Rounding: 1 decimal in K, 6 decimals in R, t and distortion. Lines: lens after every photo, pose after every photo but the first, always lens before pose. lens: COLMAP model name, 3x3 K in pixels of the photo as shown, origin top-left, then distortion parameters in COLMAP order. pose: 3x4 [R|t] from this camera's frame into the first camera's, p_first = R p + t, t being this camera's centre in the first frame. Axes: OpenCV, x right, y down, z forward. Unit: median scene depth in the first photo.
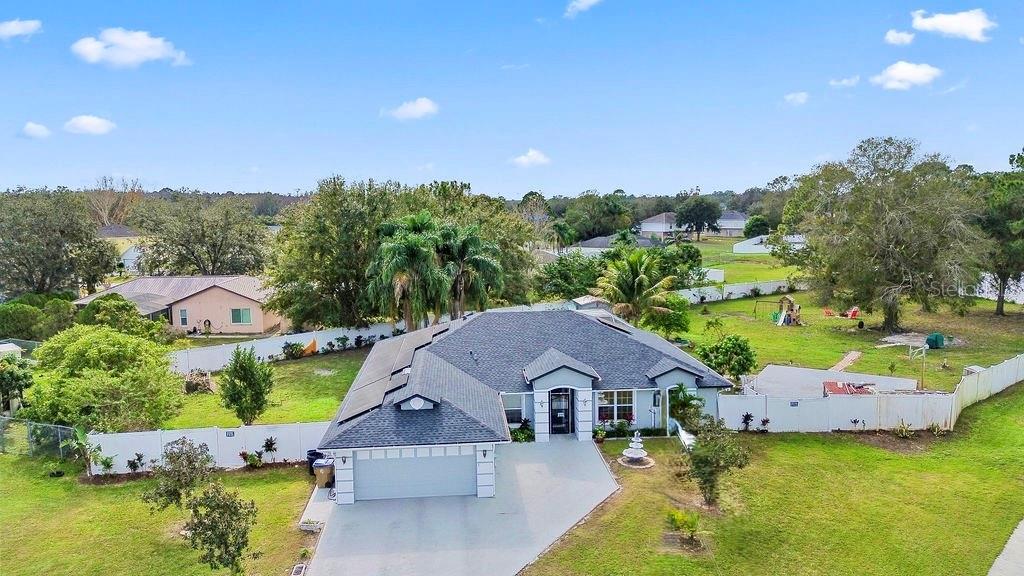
lens RADIAL K [[722.5, 0, 512.0], [0, 722.5, 288.0], [0, 0, 1]] dist [0.050714, -0.003679]
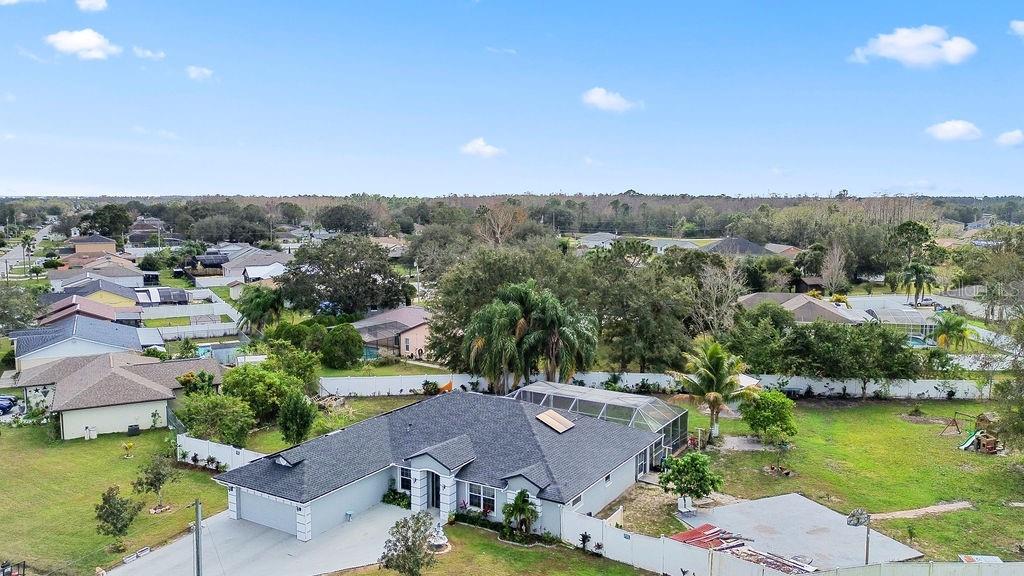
lens RADIAL K [[763.9, 0, 514.0], [0, 763.9, 306.8], [0, 0, 1]] dist [0.052703, -0.001628]
pose [[0.813055, 0.098772, -0.573747, 0.854860], [-0.085317, 0.995078, 0.050404, -0.201792], [0.575901, 0.007969, 0.817480, 0.038565]]
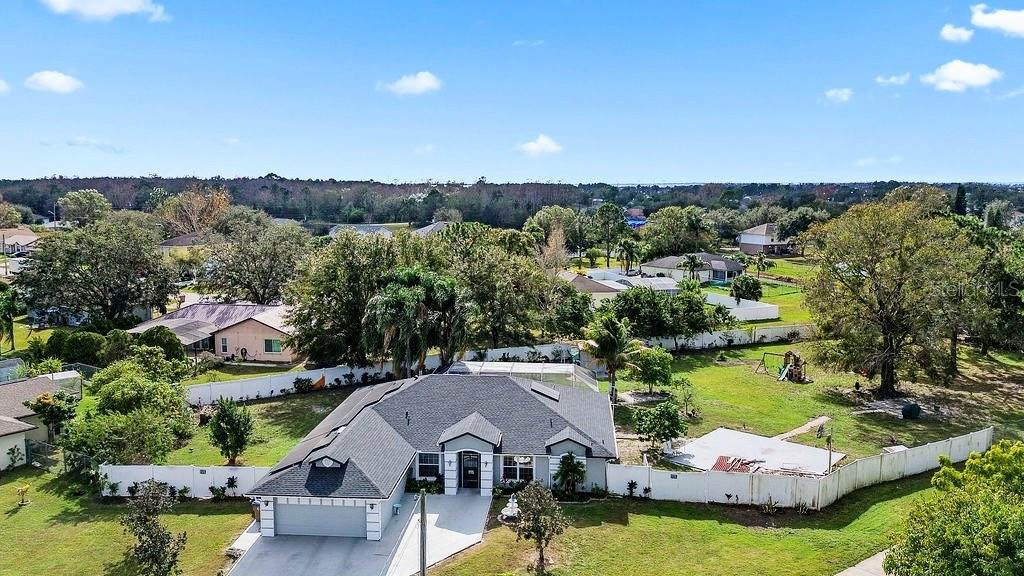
lens RADIAL K [[794.2, 0, 508.5], [0, 794.2, 306.5], [0, 0, 1]] dist [0.061195, -0.008342]
pose [[0.986919, 0.040614, -0.156018, 0.321672], [-0.035623, 0.998764, 0.034653, -0.144206], [0.157232, -0.028641, 0.987146, -0.273971]]
